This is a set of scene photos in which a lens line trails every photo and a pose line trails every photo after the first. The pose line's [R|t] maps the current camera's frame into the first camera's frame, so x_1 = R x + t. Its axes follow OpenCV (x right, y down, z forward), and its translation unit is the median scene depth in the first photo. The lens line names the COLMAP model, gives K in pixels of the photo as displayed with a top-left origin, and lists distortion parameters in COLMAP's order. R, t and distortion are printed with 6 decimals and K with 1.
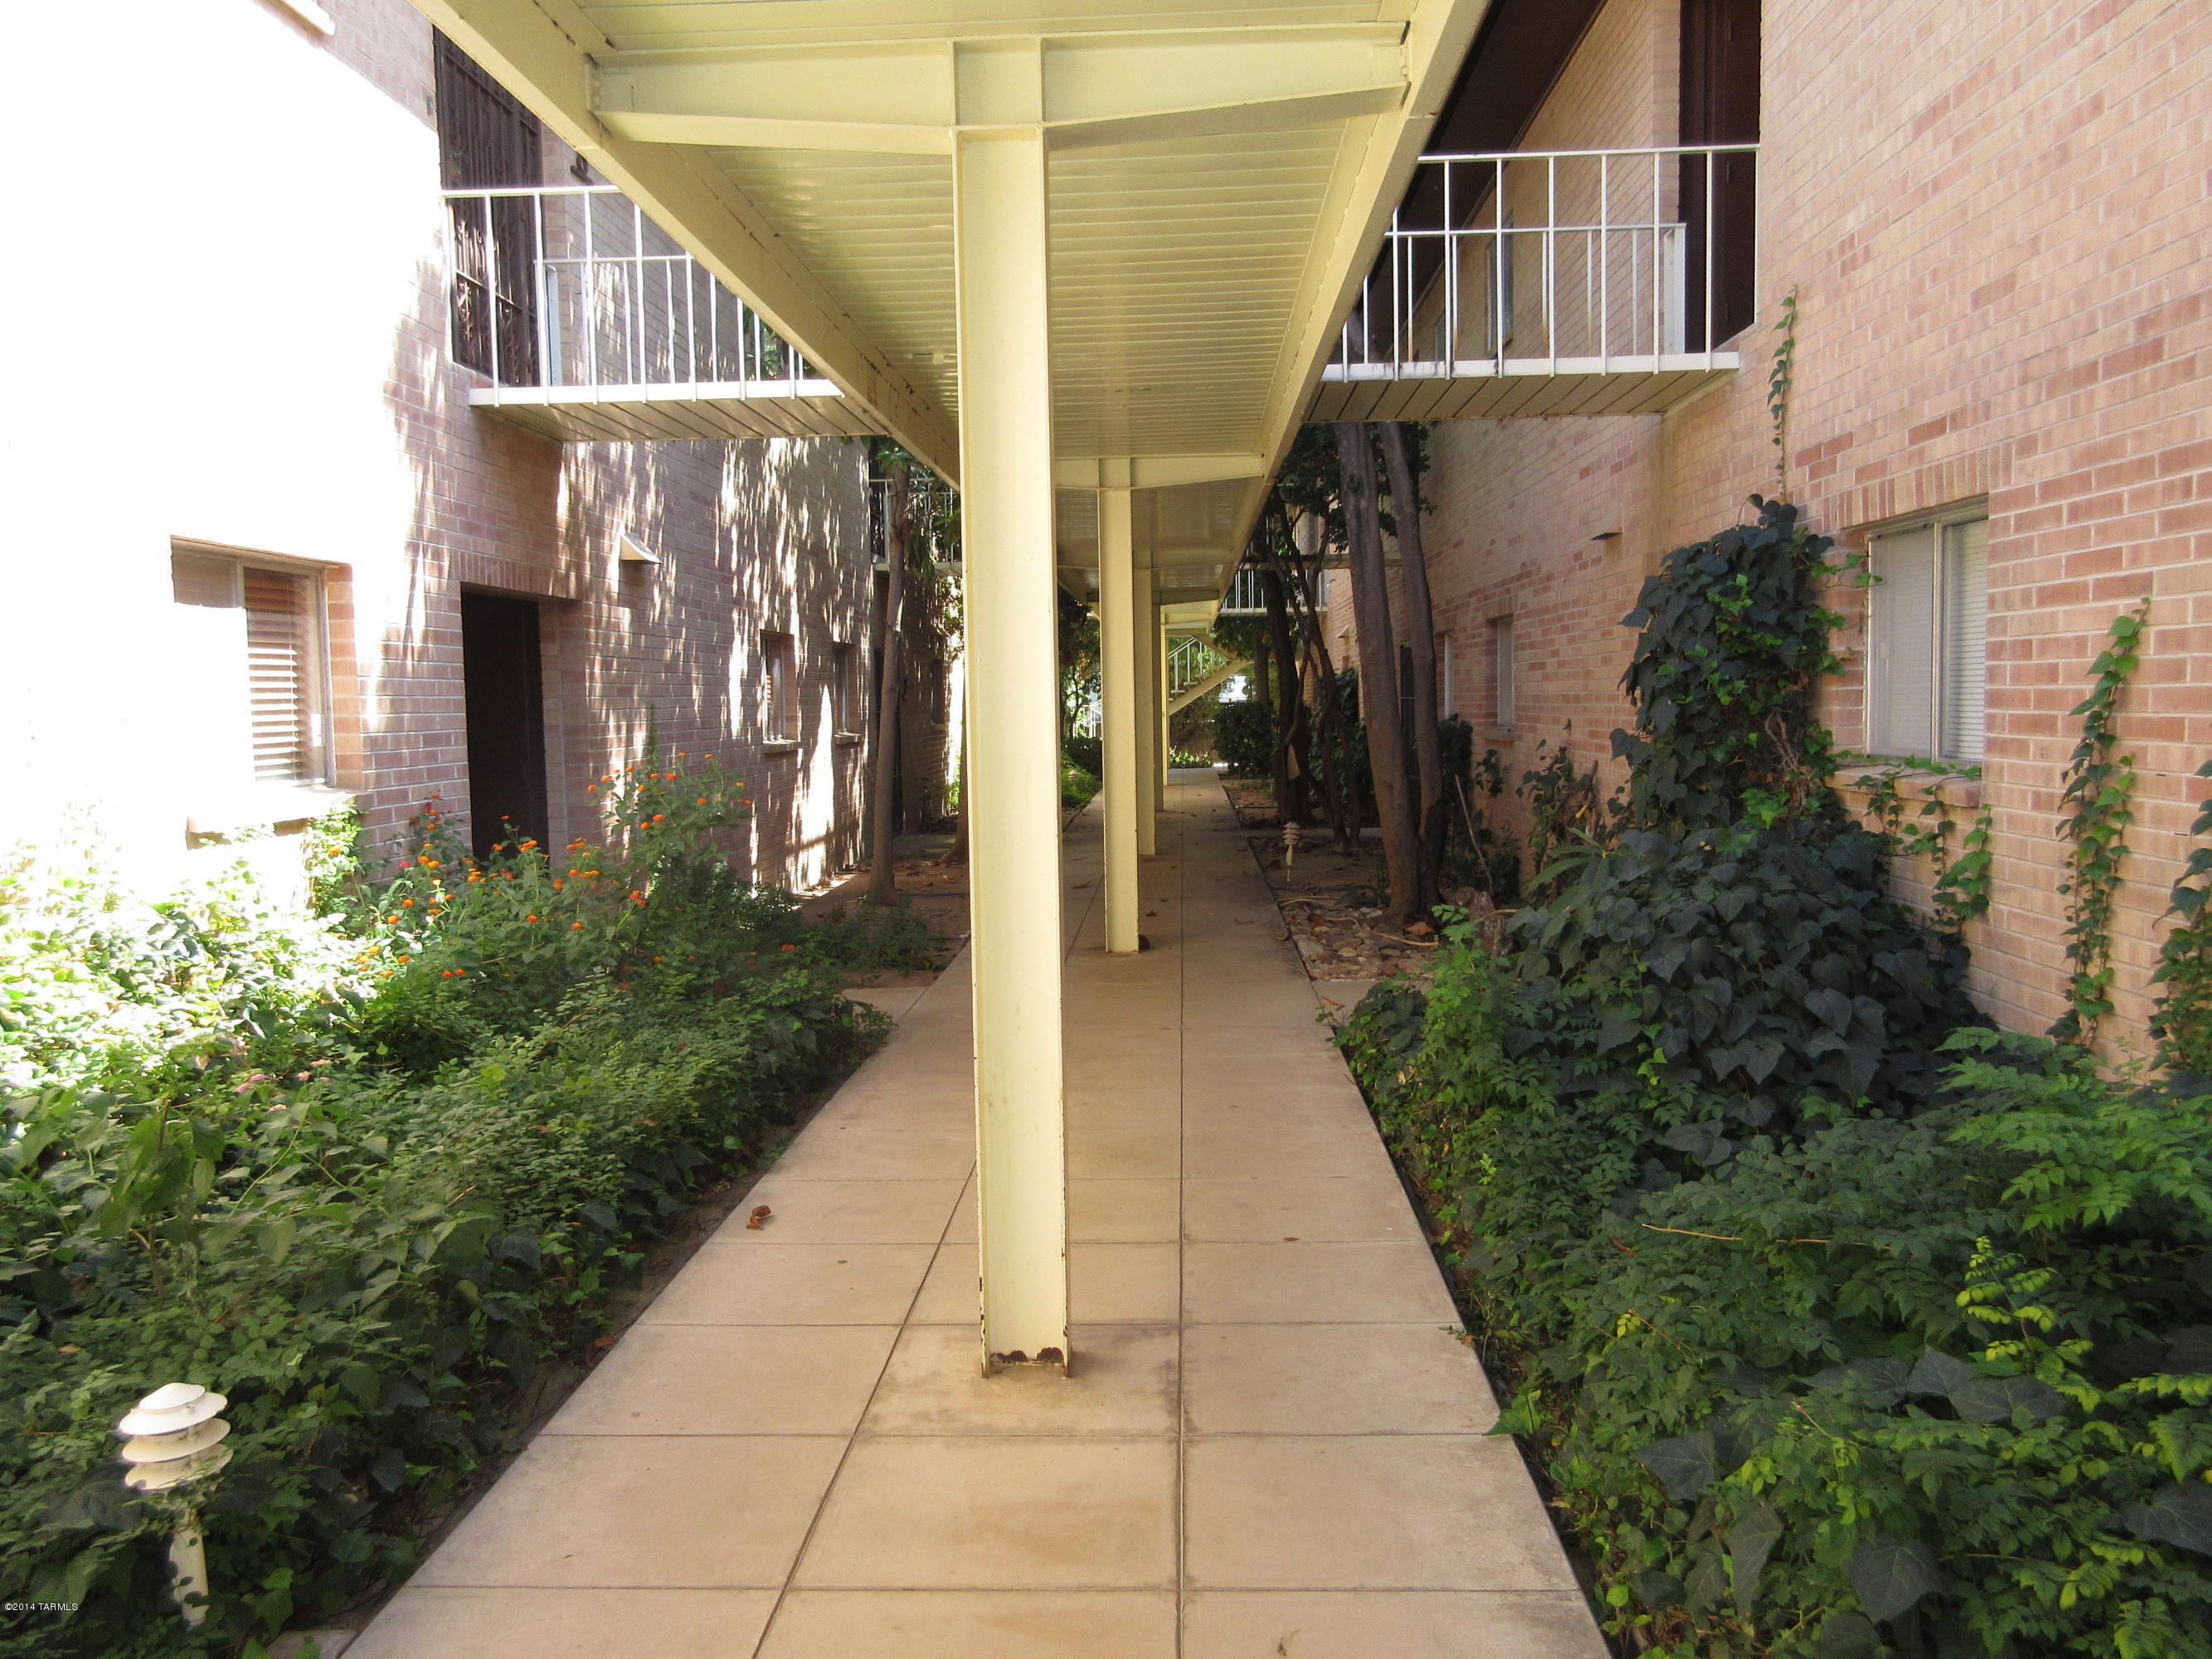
lens RADIAL K [[1622.1, 0, 1106.0], [0, 1622.1, 829.5], [0, 0, 1]] dist [-0.007178, 0.000110]
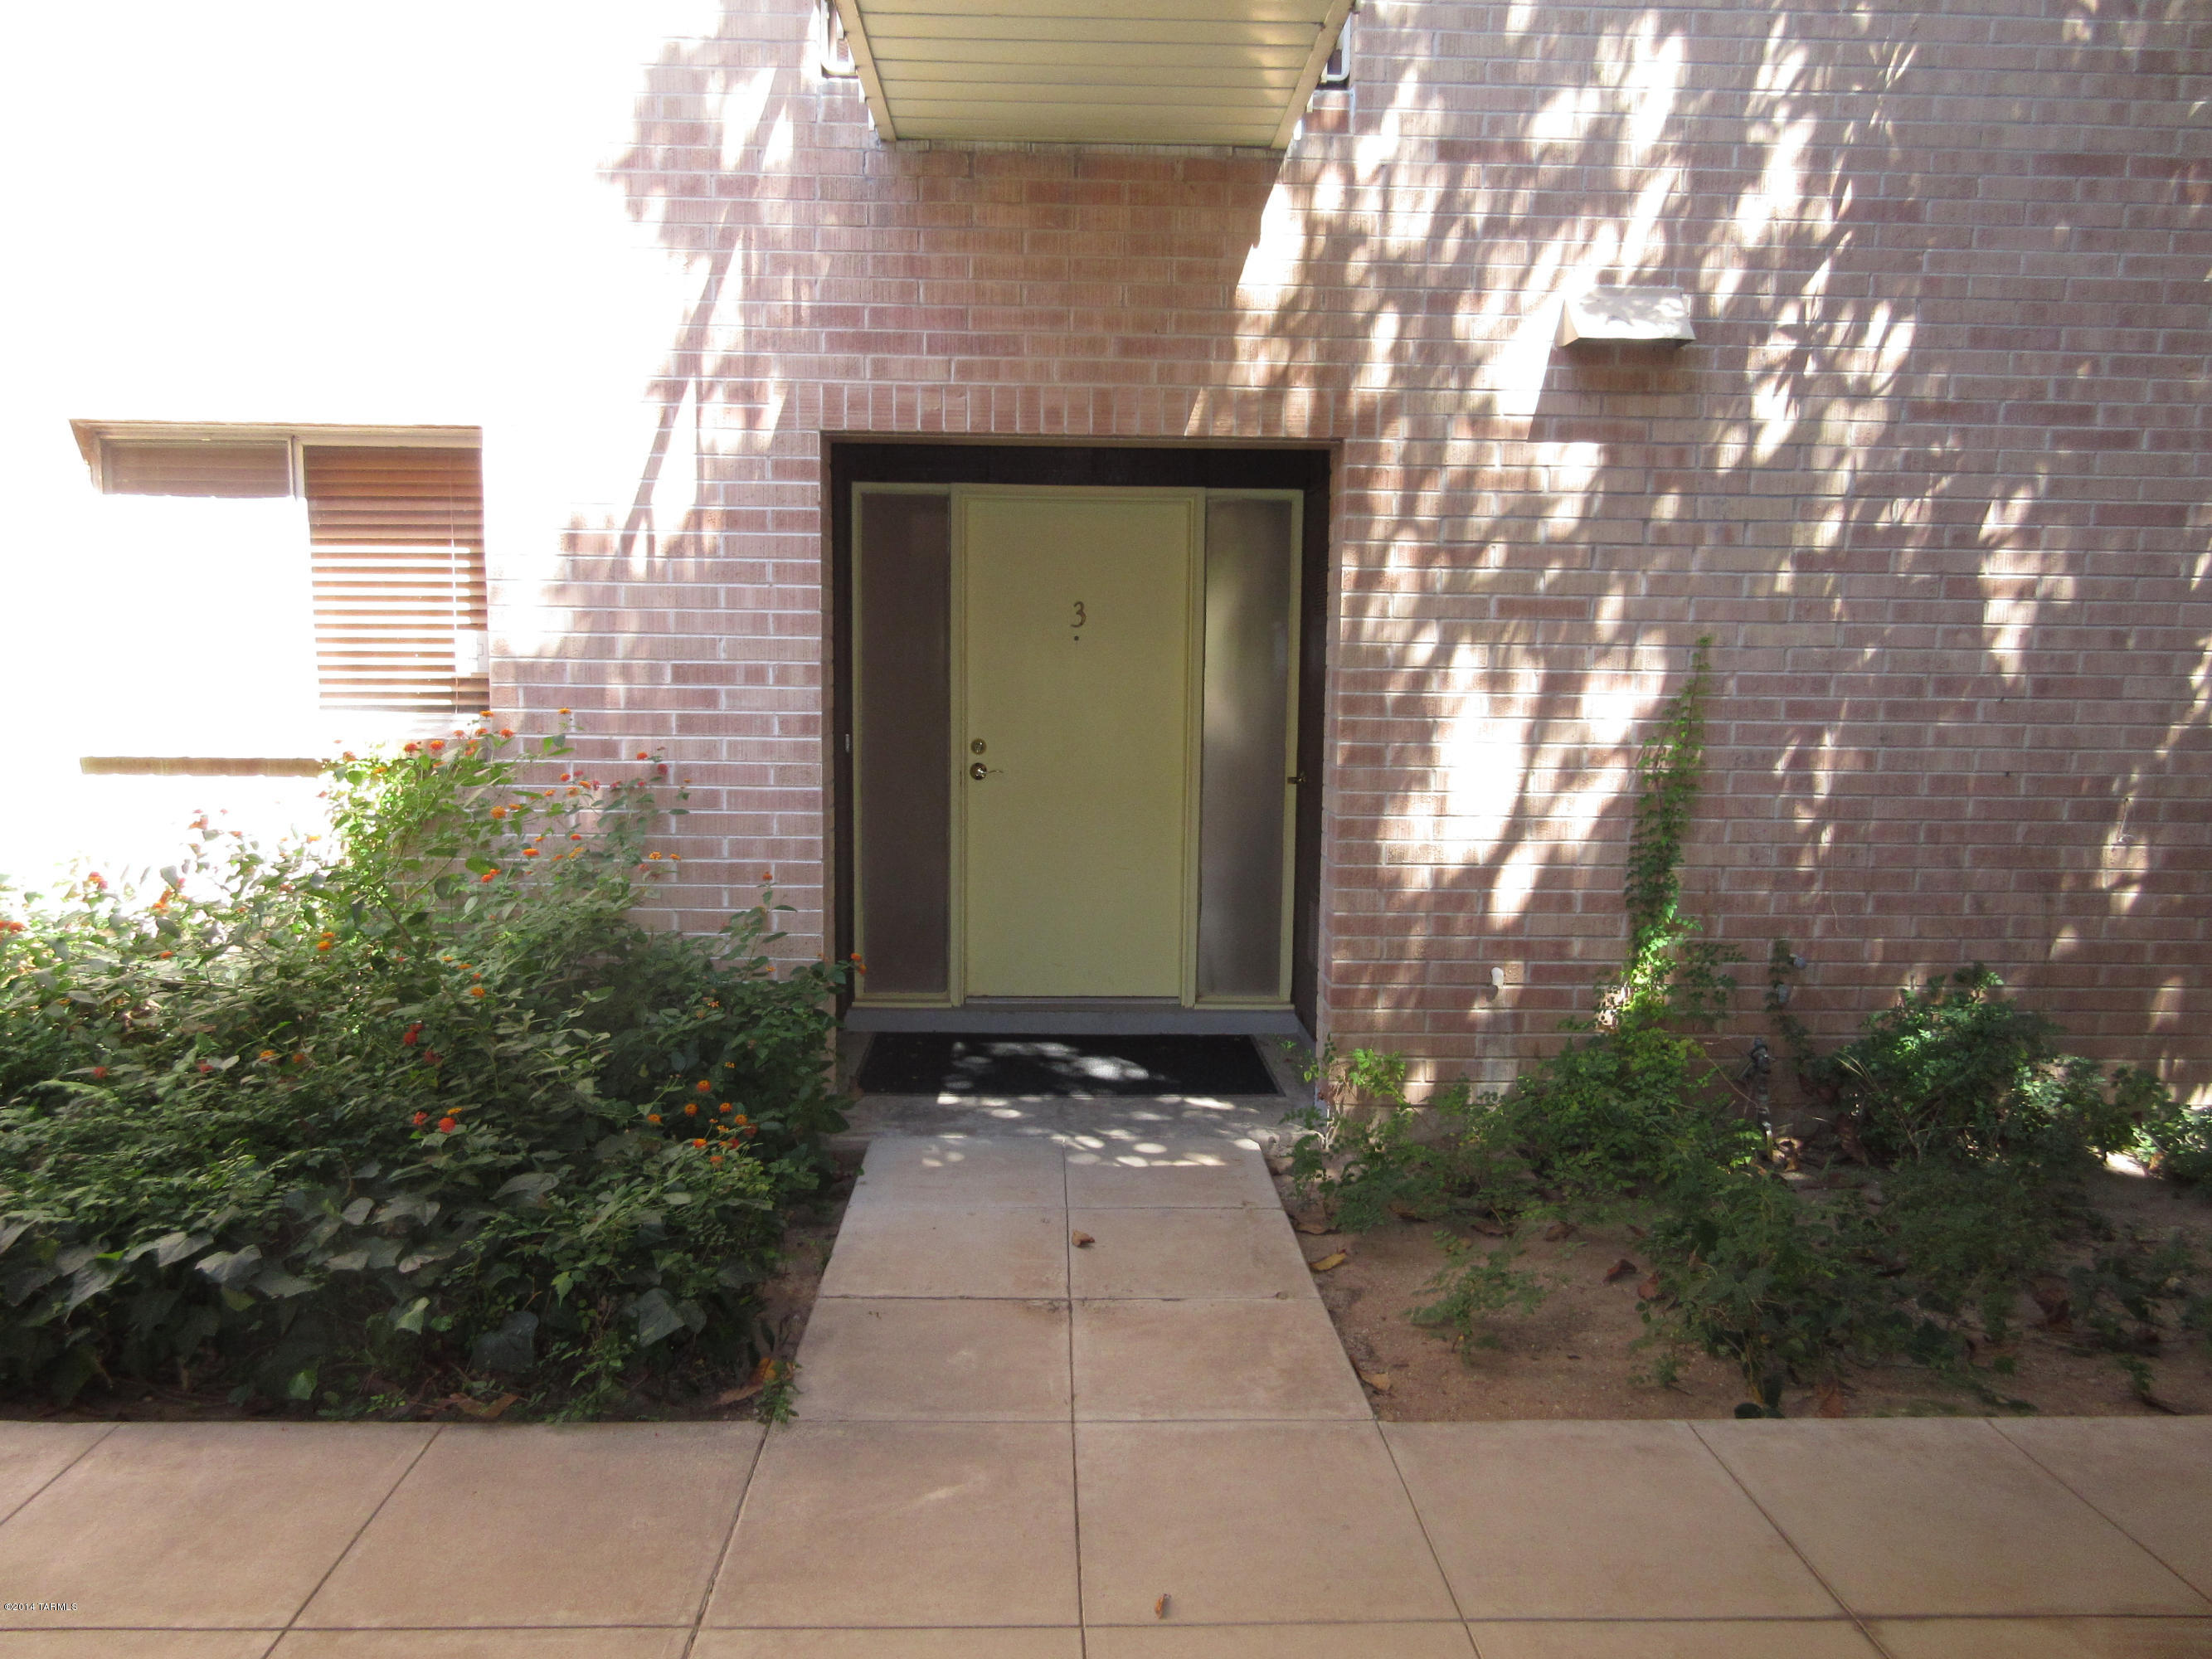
lens RADIAL K [[1622.1, 0, 1106.0], [0, 1622.1, 829.5], [0, 0, 1]] dist [-0.007178, 0.000110]
pose [[0.078826, 0.130837, -0.988265, 0.274673], [-0.091251, 0.988135, 0.123542, -0.089022], [0.992703, 0.080442, 0.089830, 1.100897]]
